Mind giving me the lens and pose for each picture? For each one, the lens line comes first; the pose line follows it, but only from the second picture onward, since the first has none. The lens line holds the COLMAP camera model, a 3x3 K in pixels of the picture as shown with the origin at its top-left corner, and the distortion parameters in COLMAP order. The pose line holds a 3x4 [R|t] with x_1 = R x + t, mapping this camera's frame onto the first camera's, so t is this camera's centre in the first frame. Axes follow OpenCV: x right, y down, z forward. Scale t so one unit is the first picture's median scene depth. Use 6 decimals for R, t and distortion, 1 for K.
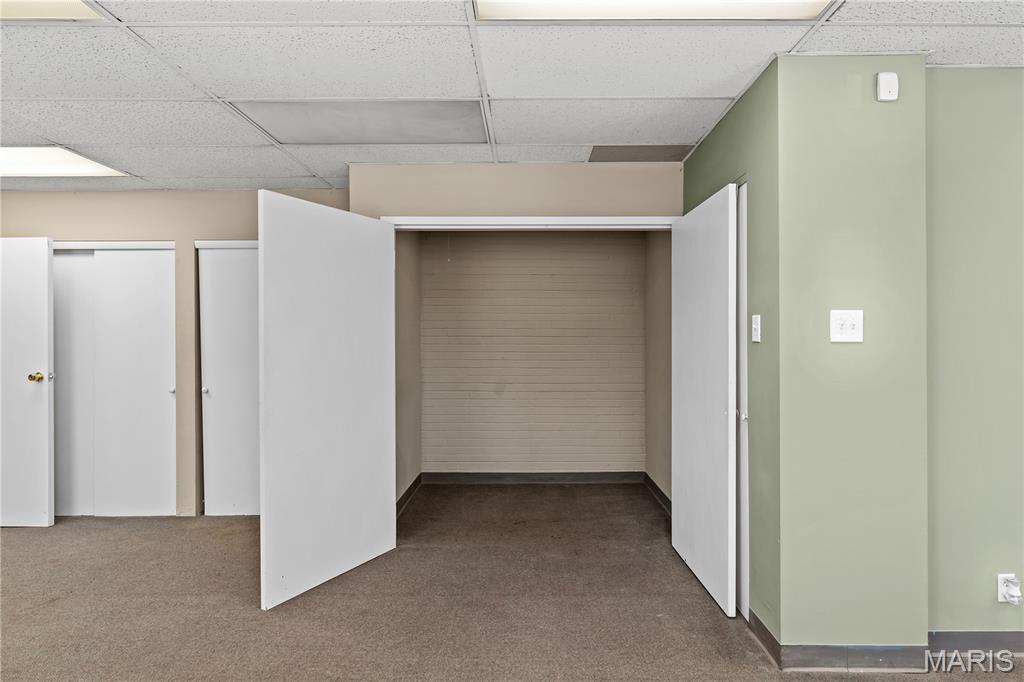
lens RADIAL K [[563.5, 0, 513.2], [0, 563.5, 337.8], [0, 0, 1]] dist [0.030367, 0.001161]
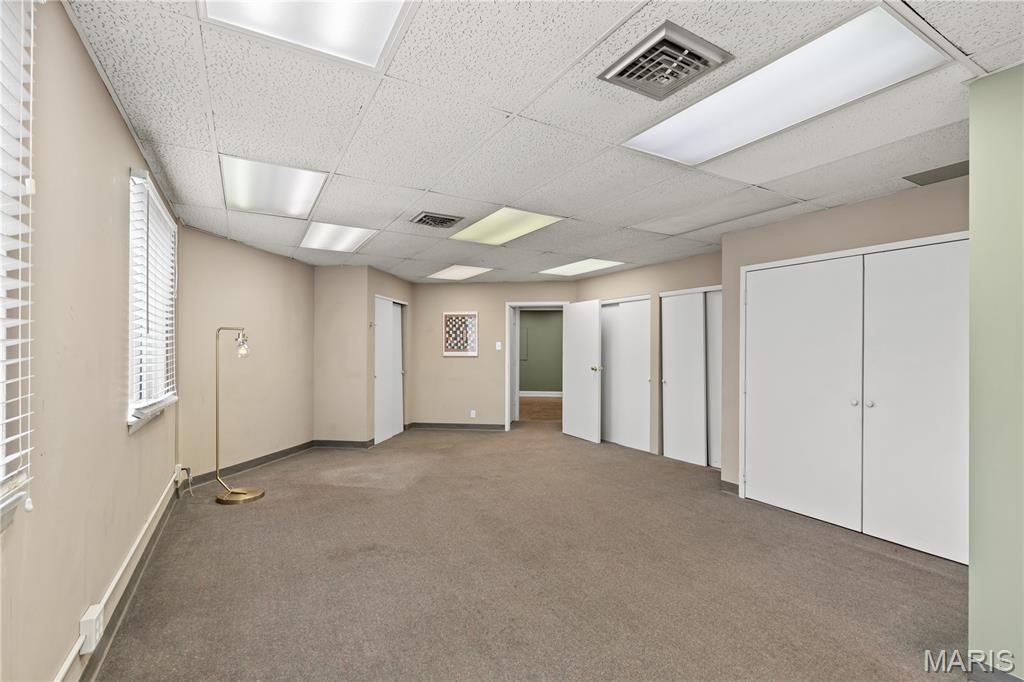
lens RADIAL K [[469.4, 0, 515.3], [0, 469.4, 344.8], [0, 0, 1]] dist [0.004802, -0.001291]
pose [[0.510582, 0.001394, -0.859828, 0.448450], [-0.007703, 0.999966, -0.002952, -0.008215], [0.859795, 0.008131, 0.510575, -0.087200]]
